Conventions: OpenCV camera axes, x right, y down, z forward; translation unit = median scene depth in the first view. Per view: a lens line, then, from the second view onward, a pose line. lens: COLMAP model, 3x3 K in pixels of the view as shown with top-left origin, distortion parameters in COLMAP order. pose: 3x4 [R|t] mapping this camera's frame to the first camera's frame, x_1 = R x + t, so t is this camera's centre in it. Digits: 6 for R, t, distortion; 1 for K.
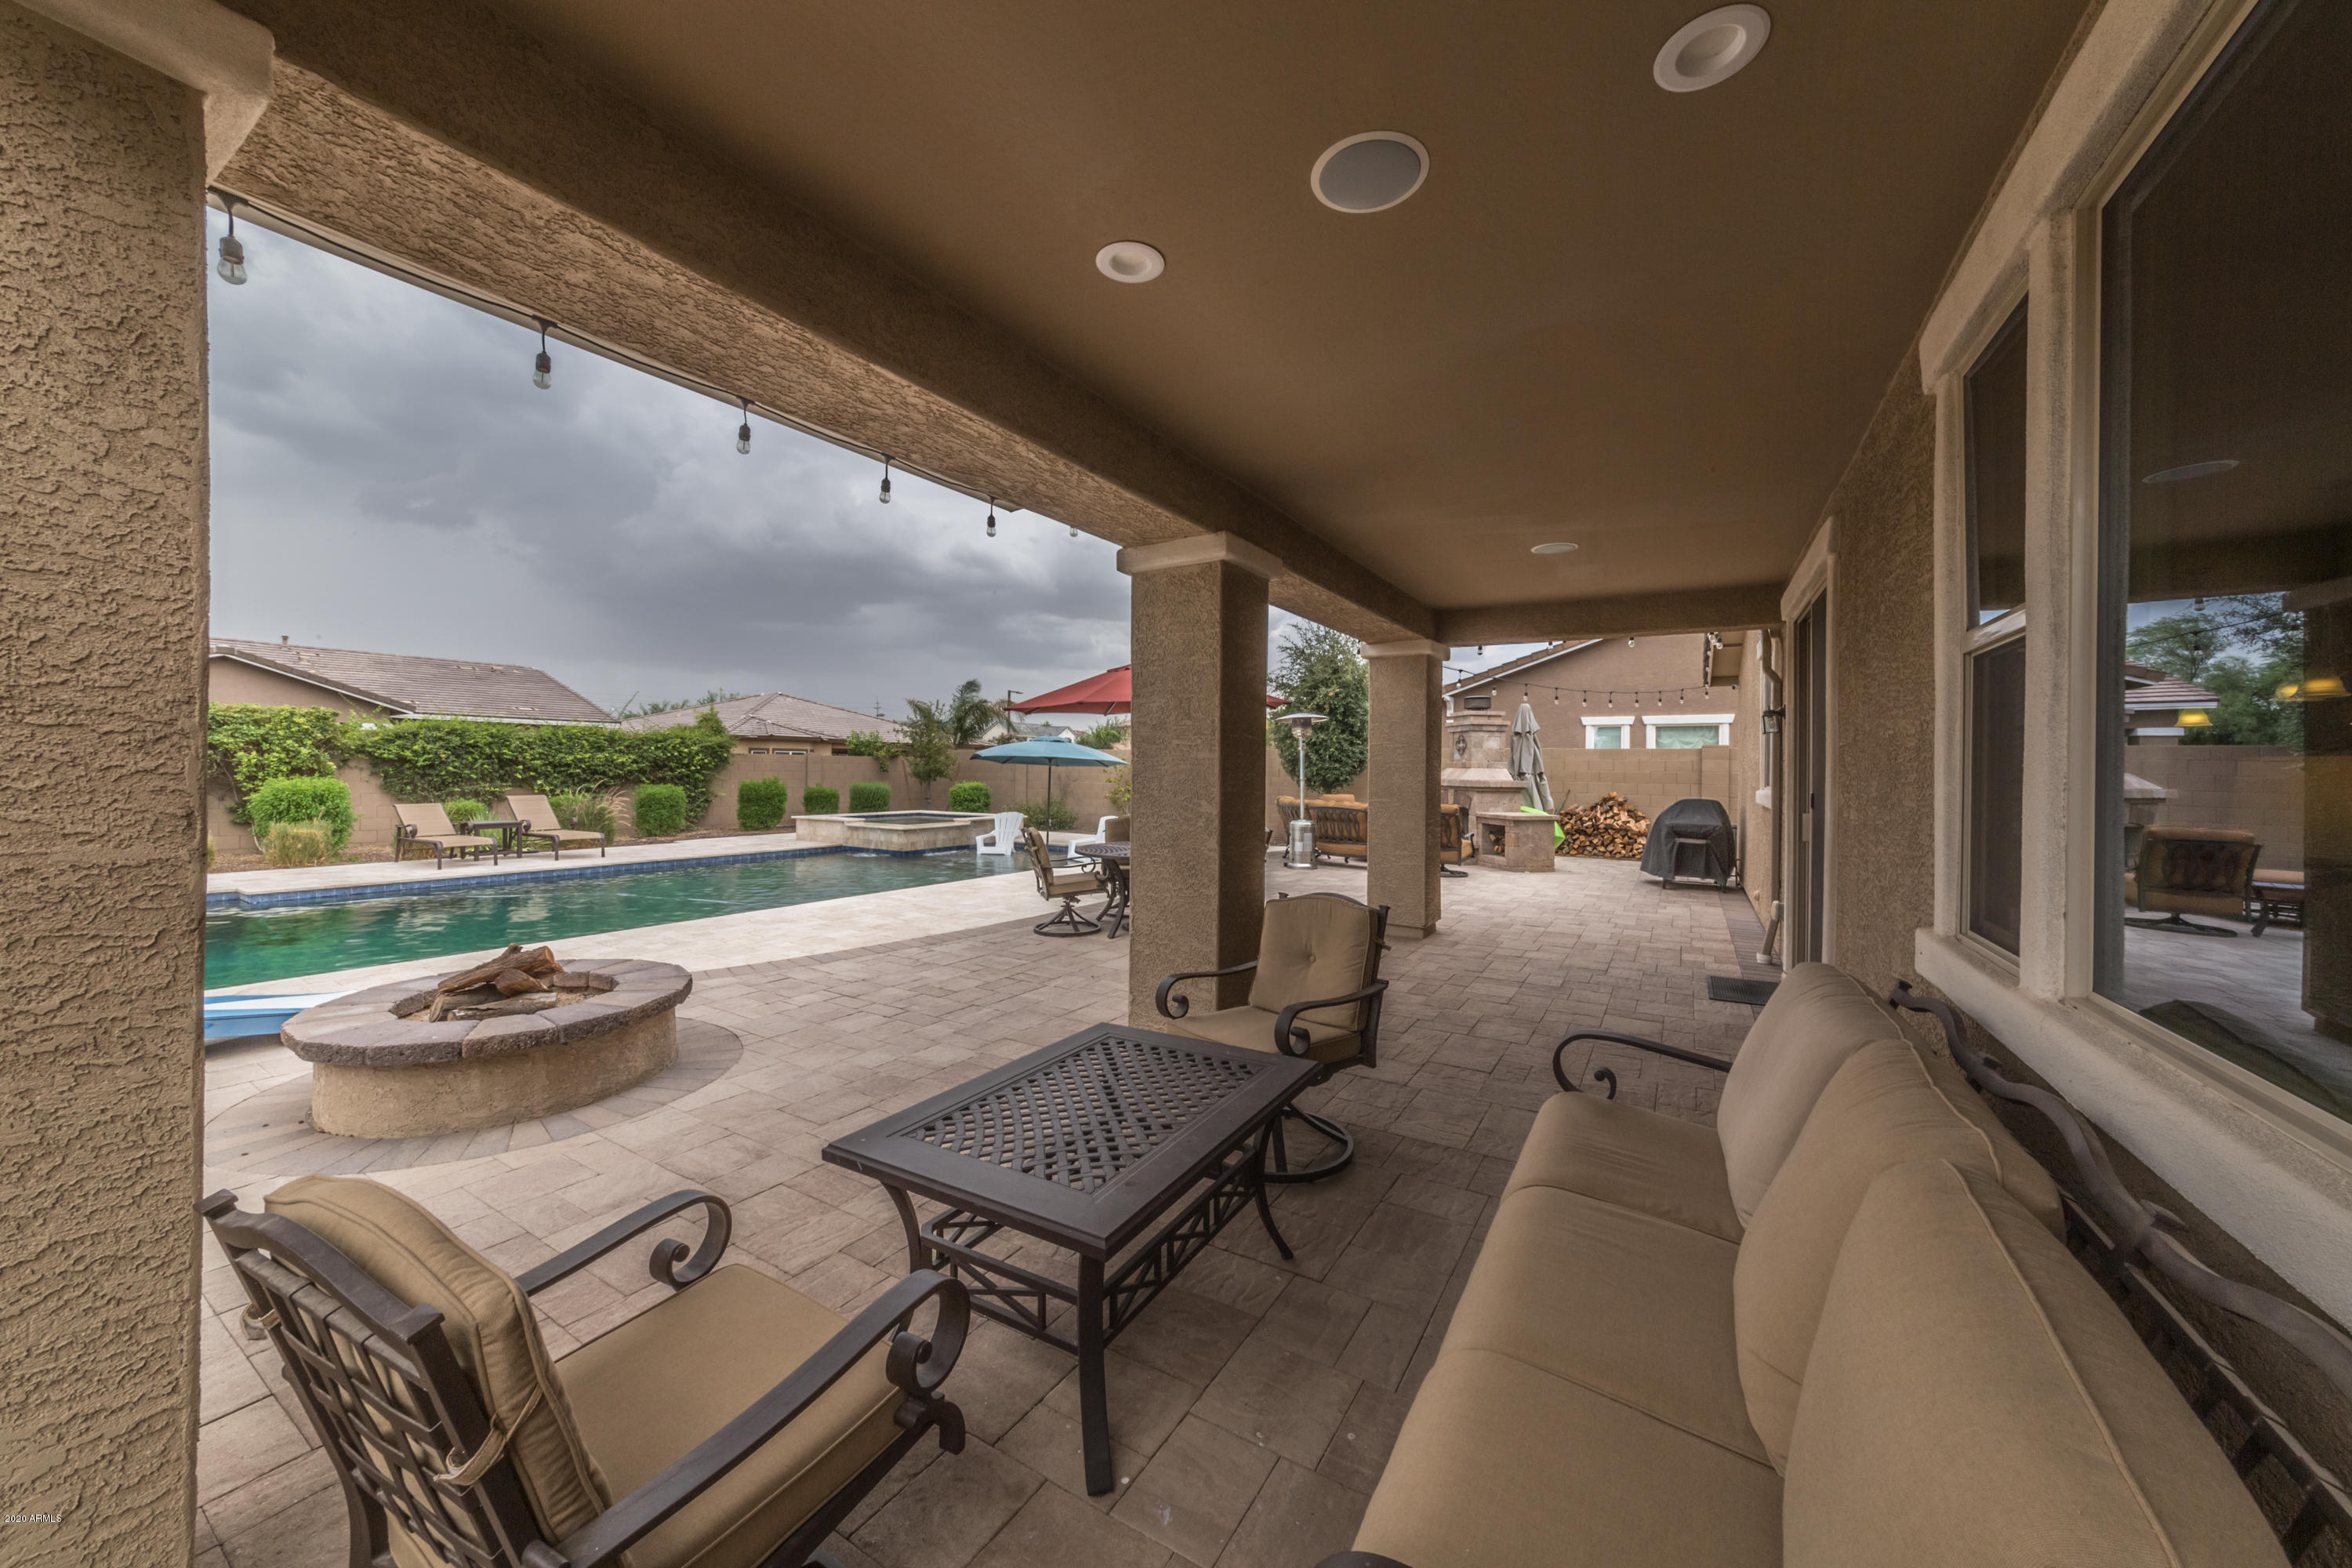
lens RADIAL K [[832.8, 0, 1177.7], [0, 832.8, 769.7], [0, 0, 1]] dist [-0.002749, -0.000101]
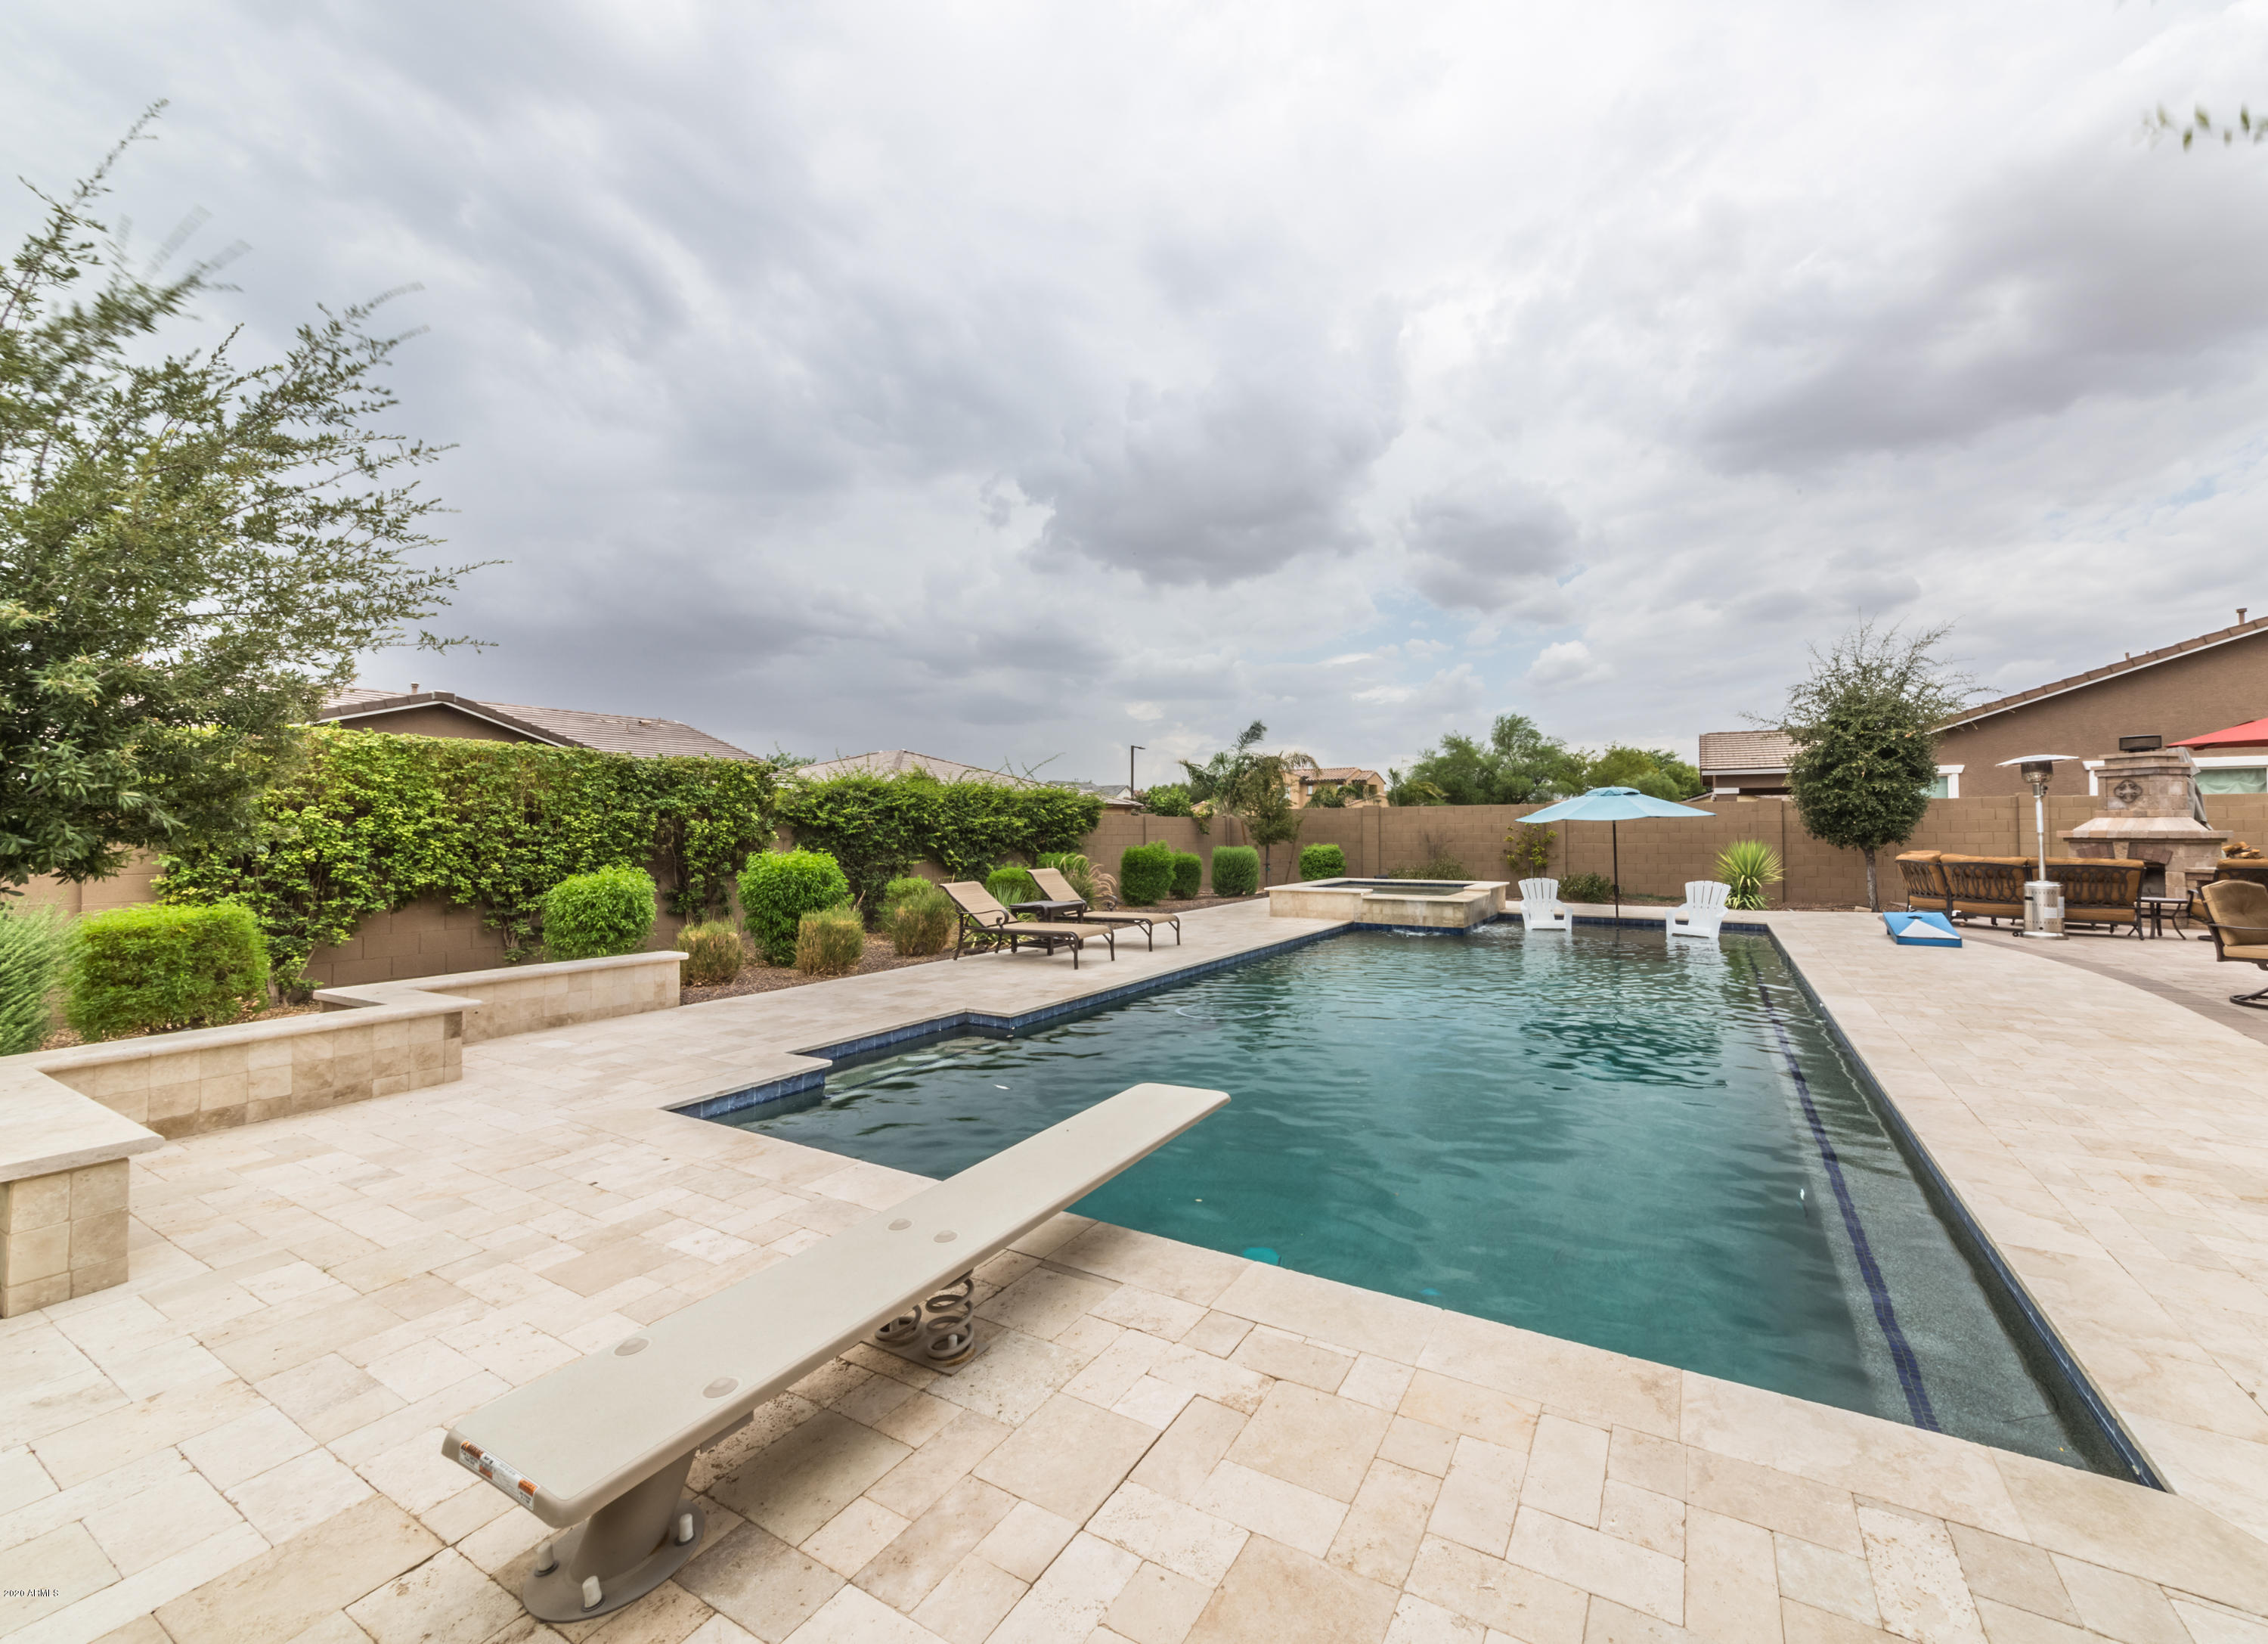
lens RADIAL K [[864.5, 0, 1248.8], [0, 864.5, 822.8], [0, 0, 1]] dist [-0.000829, -0.000161]
pose [[0.997757, -0.015147, 0.065197, -0.628828], [0.015697, 0.999845, -0.007941, -0.003842], [-0.065067, 0.008946, 0.997841, 0.160220]]
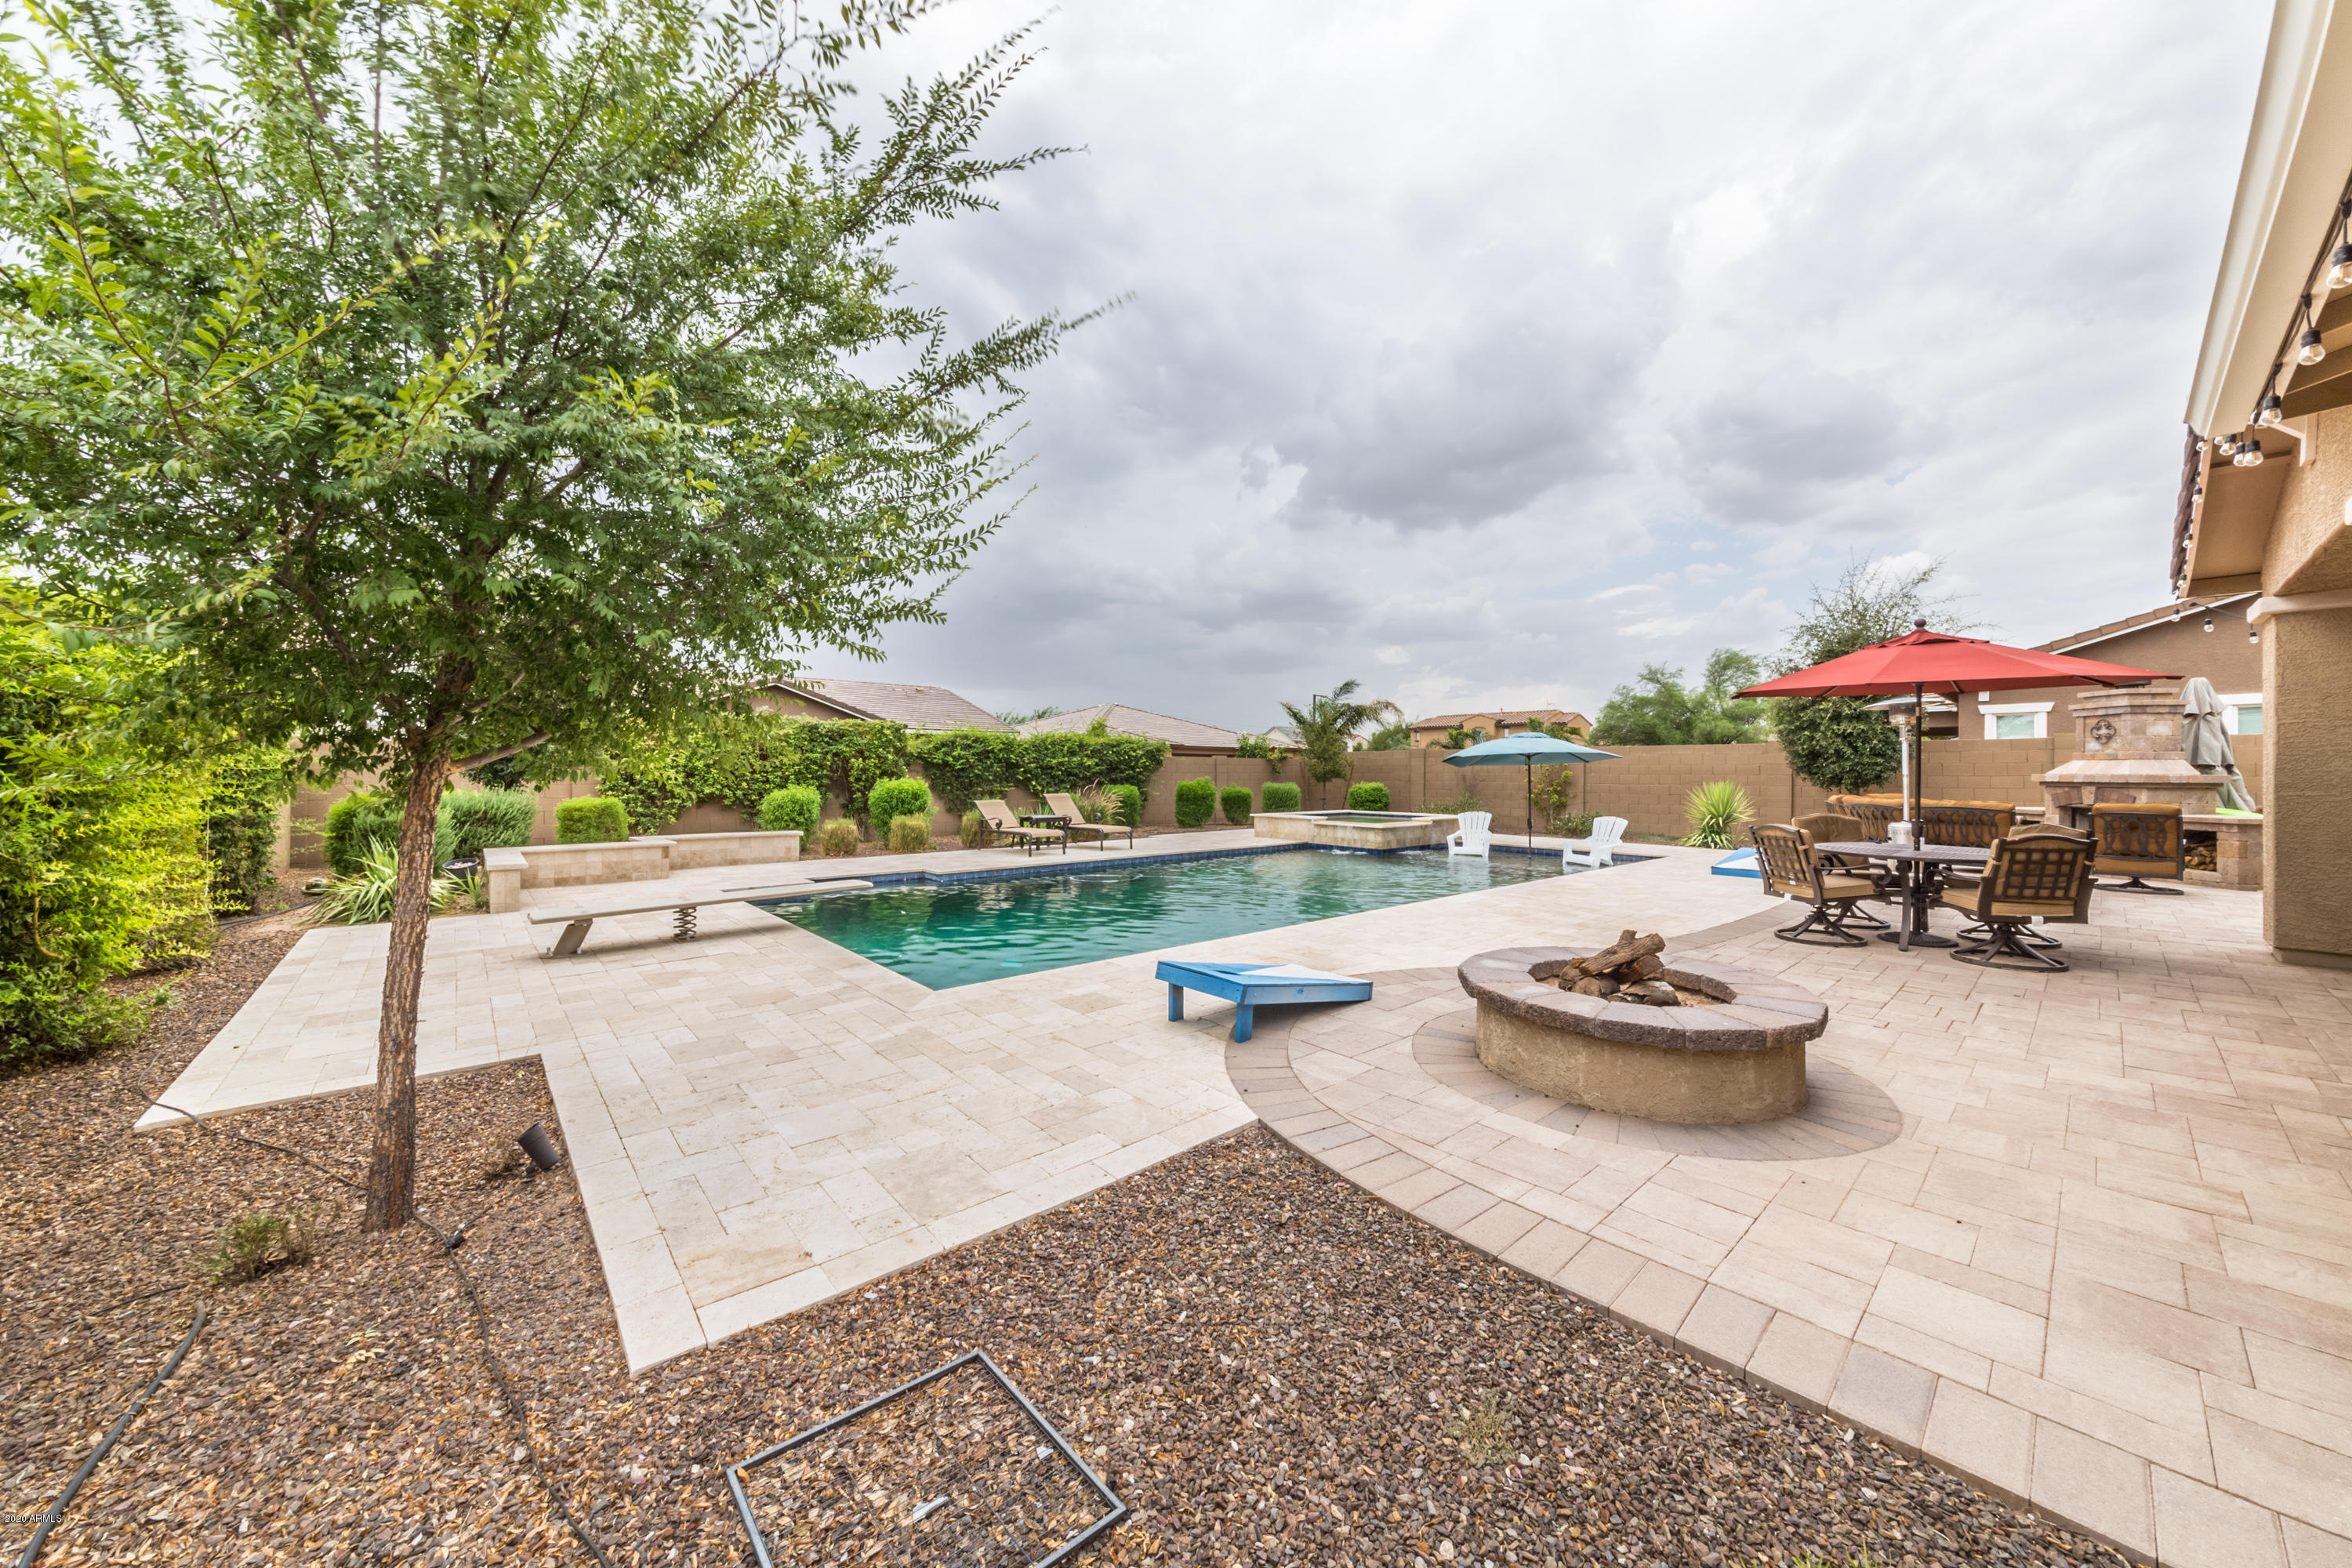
lens RADIAL K [[824.1, 0, 1187.6], [0, 824.1, 778.3], [0, 0, 1]] dist [0.000152, 0.000000]
pose [[0.955449, -0.005458, -0.295106, -0.271794], [0.007111, 0.999964, 0.004531, 0.005659], [0.295071, -0.006428, 0.955454, -0.026031]]
